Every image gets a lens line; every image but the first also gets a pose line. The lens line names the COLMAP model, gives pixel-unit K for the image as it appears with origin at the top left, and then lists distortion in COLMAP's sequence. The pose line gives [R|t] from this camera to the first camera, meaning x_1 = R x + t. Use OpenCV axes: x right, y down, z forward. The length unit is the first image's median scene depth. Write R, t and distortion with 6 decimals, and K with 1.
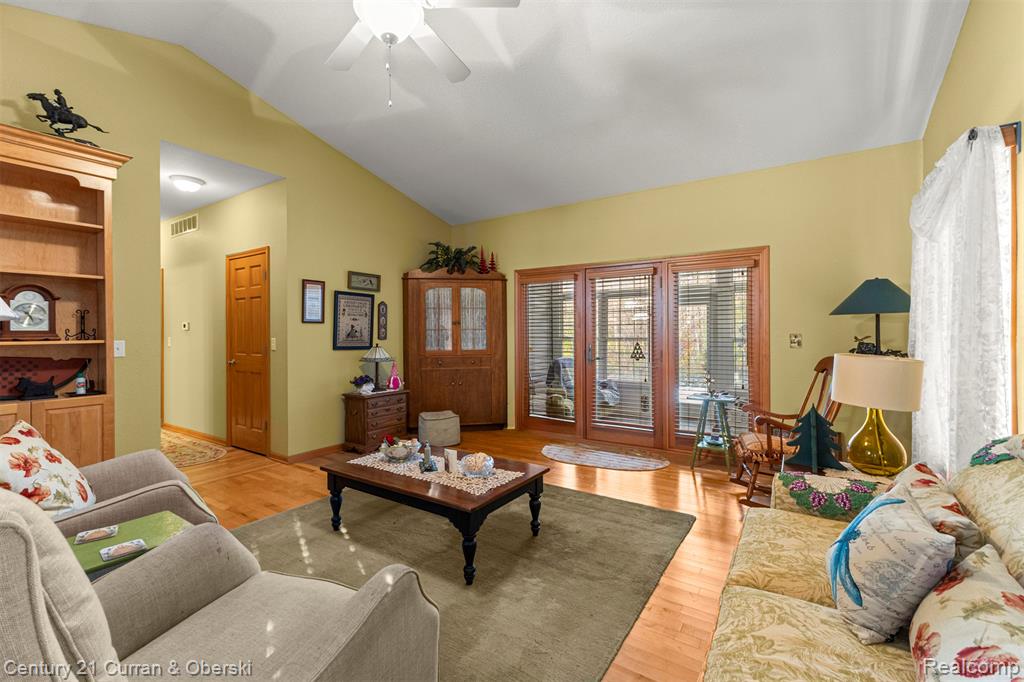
lens RADIAL K [[443.4, 0, 509.7], [0, 443.4, 335.7], [0, 0, 1]] dist [0.000314, -0.001725]
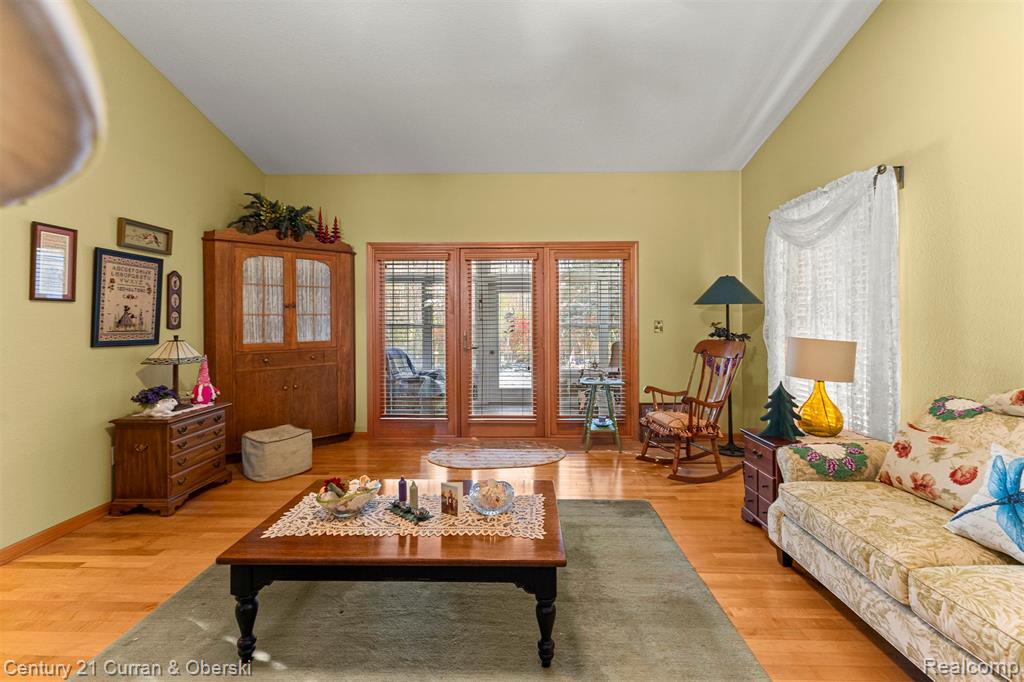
lens RADIAL K [[448.7, 0, 513.6], [0, 448.7, 322.5], [0, 0, 1]] dist [0.007533, -0.000460]
pose [[0.840923, -0.002284, 0.541151, -0.268018], [0.001745, 0.999997, 0.001509, -0.001388], [-0.541153, -0.000325, 0.840924, 0.204132]]
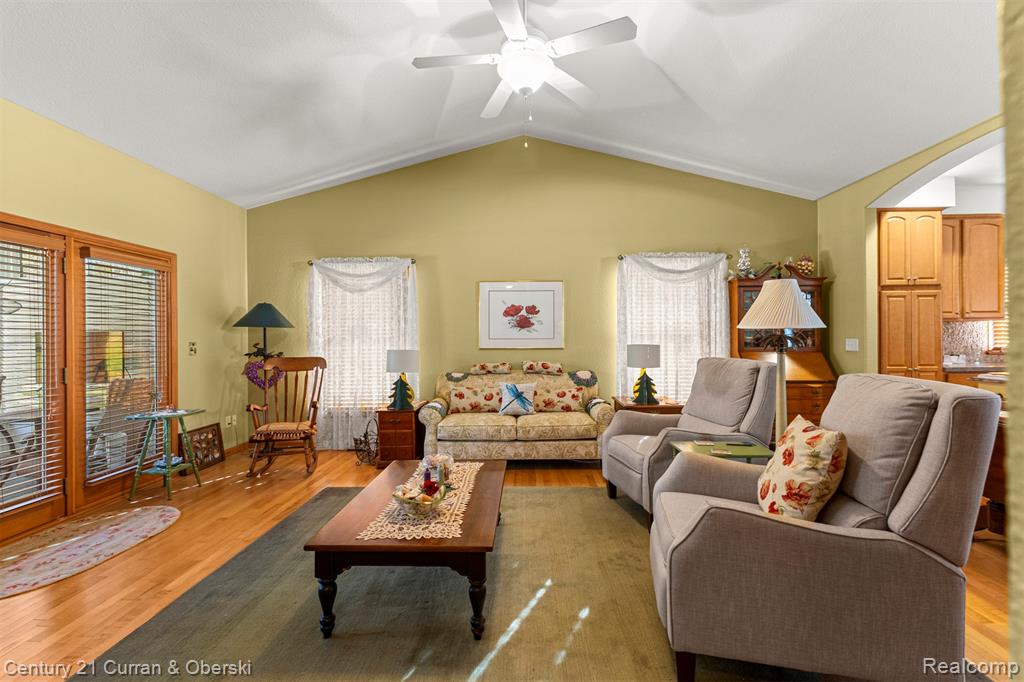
lens RADIAL K [[446.0, 0, 512.0], [0, 446.0, 341.0], [0, 0, 1]] dist [0.008840, -0.001173]
pose [[-0.545116, 0.004449, 0.838349, -0.625738], [0.014366, 0.999889, 0.004035, -0.000175], [-0.838237, 0.014244, -0.545120, 0.846553]]
